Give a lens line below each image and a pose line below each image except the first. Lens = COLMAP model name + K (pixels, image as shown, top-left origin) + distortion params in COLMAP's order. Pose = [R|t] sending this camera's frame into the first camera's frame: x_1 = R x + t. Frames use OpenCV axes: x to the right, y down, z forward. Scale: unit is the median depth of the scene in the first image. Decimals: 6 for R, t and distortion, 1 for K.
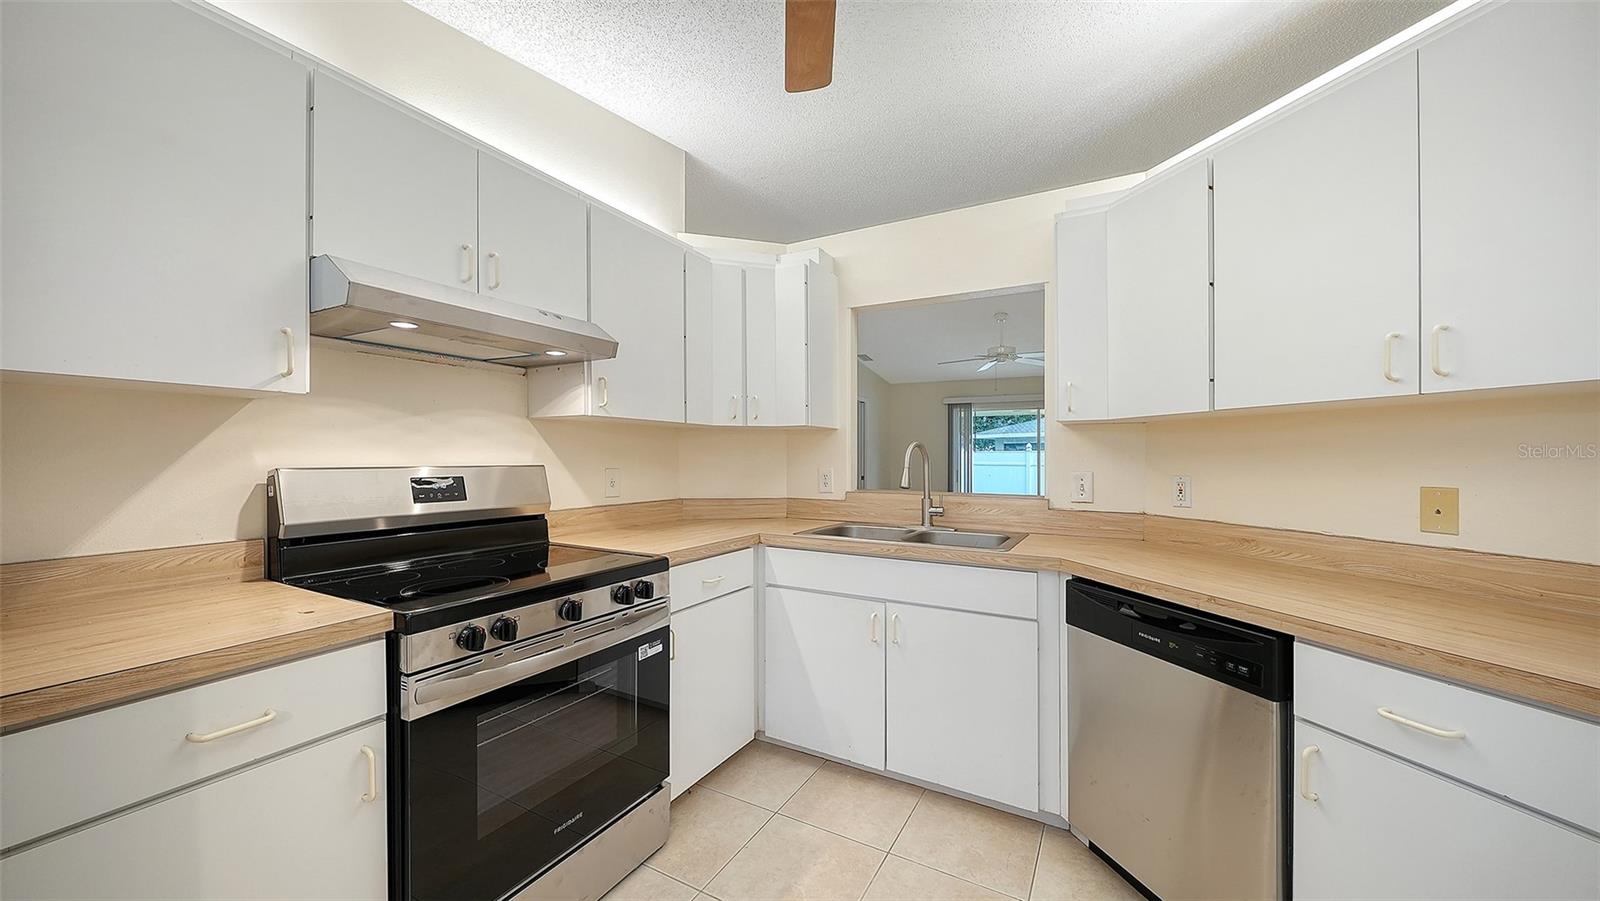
lens RADIAL K [[566.2, 0, 800.8], [0, 566.2, 479.5], [0, 0, 1]] dist [-0.001613, -0.000077]
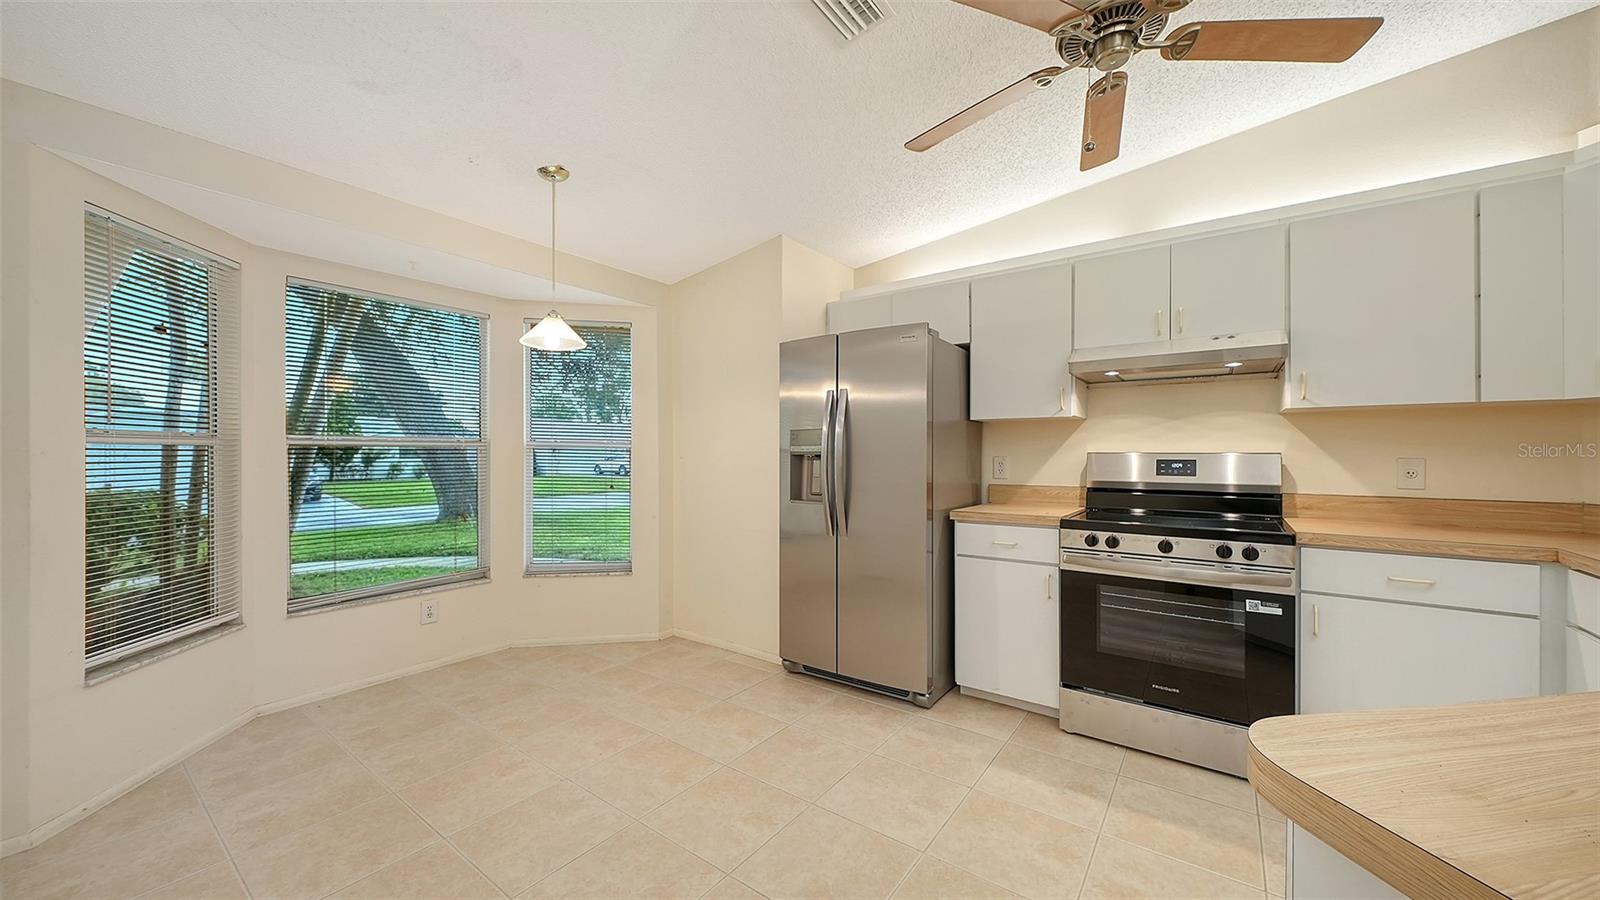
lens RADIAL K [[558.1, 0, 800.0], [0, 558.1, 450.0], [0, 0, 1]] dist [0.000020, -0.000013]
pose [[-0.120610, -0.007825, -0.992669, 0.749744], [-0.042151, 0.999107, -0.002754, 0.013387], [0.991805, 0.041510, -0.120832, 0.130015]]
